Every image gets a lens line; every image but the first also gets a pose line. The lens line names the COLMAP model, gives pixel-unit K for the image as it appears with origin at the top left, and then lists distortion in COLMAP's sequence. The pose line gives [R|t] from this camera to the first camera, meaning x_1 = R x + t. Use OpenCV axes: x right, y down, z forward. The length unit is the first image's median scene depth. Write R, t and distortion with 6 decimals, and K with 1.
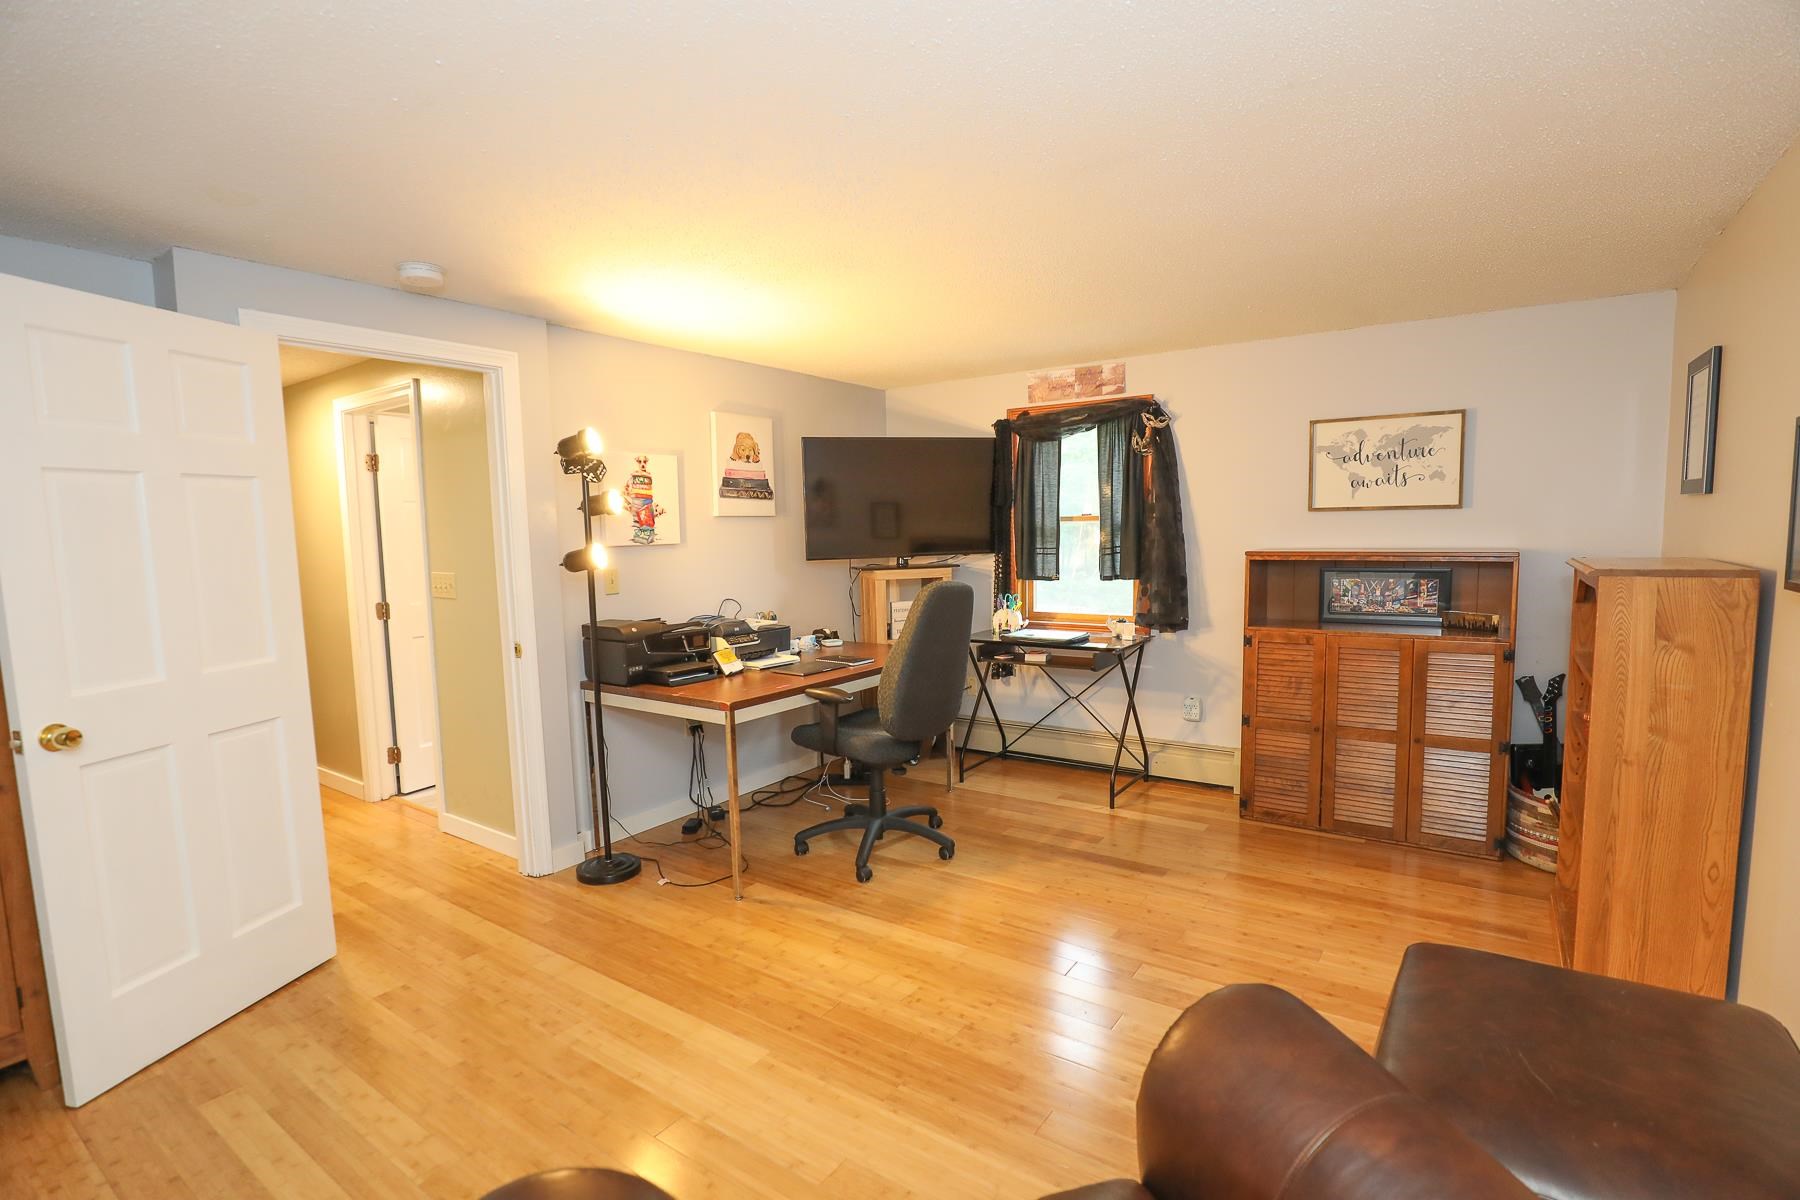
lens RADIAL K [[830.6, 0, 894.1], [0, 830.6, 608.5], [0, 0, 1]] dist [-0.025598, 0.000936]
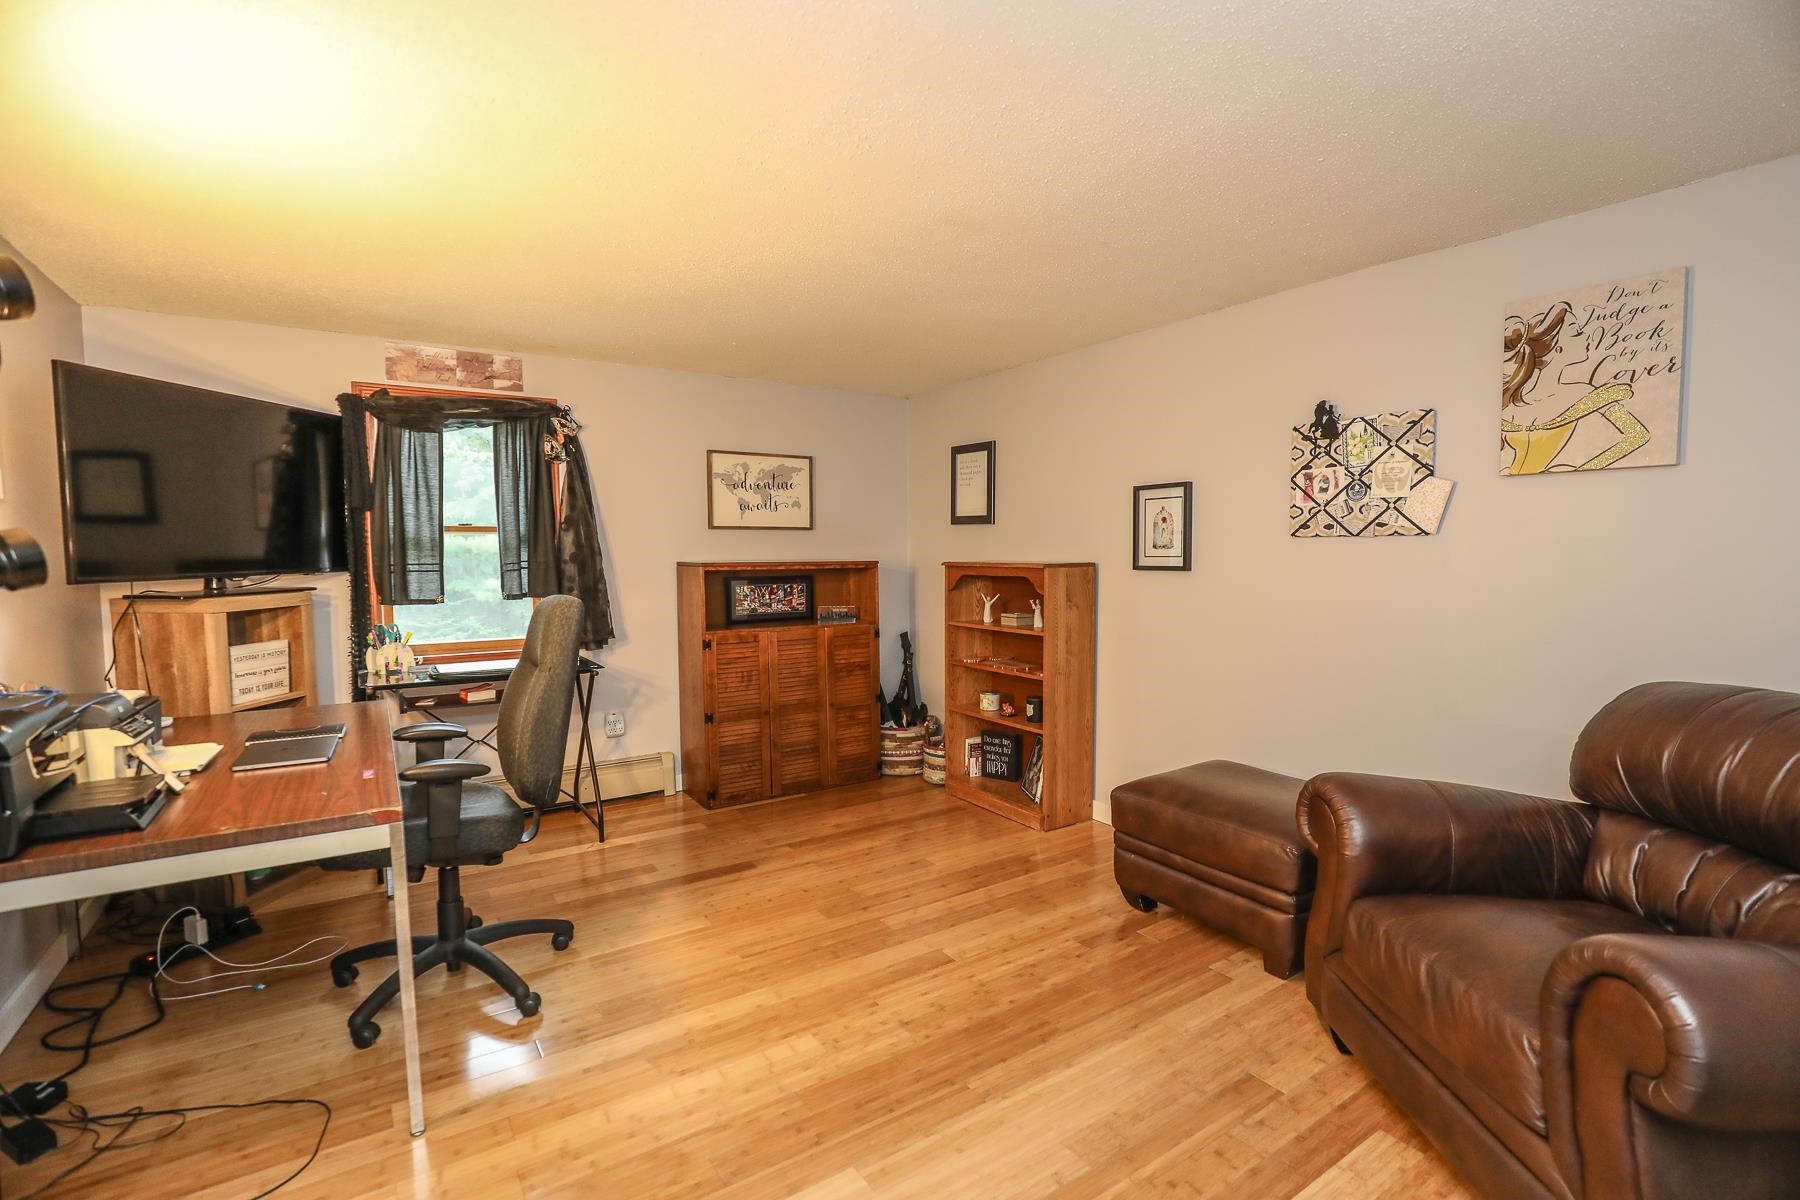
lens RADIAL K [[830.6, 0, 886.5], [0, 830.6, 604.7], [0, 0, 1]] dist [-0.025598, 0.000936]
pose [[0.374886, -0.042783, 0.926083, -0.483558], [0.084647, 0.996342, 0.011763, -0.006103], [-0.923198, 0.073980, 0.377136, 0.358807]]
